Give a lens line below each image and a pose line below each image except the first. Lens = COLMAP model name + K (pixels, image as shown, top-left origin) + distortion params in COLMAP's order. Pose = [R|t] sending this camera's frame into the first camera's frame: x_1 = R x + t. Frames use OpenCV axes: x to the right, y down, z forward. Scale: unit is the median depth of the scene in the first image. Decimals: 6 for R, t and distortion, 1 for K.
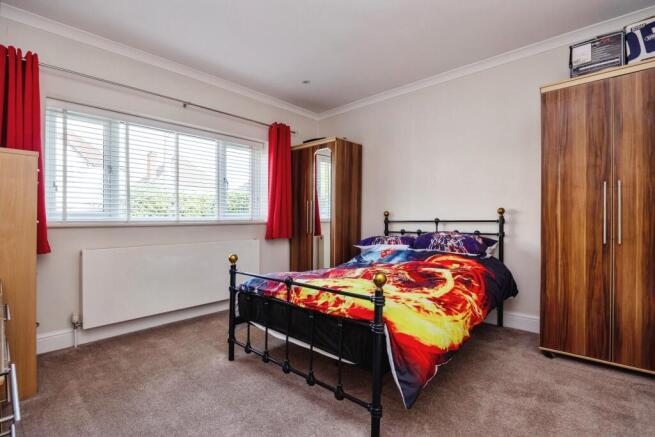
lens RADIAL K [[308.4, 0, 327.1], [0, 308.4, 222.1], [0, 0, 1]] dist [-0.020873, 0.000564]
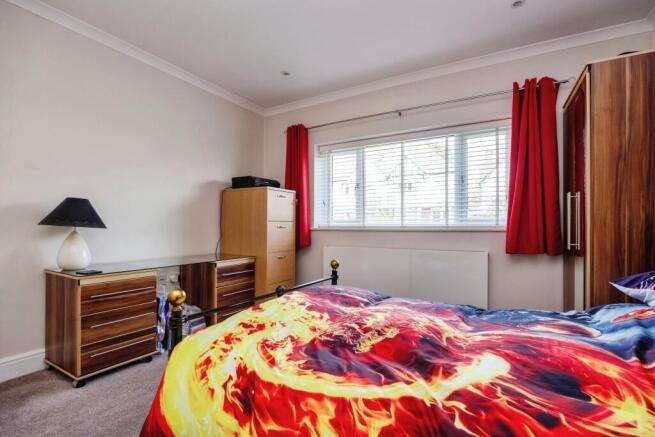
lens RADIAL K [[308.4, 0, 327.1], [0, 308.4, 222.1], [0, 0, 1]] dist [-0.020873, 0.000564]
pose [[0.211222, -0.006868, -0.977414, 0.491578], [-0.008422, 0.999925, -0.008846, -0.007735], [0.977402, 0.010100, 0.211148, 0.553171]]
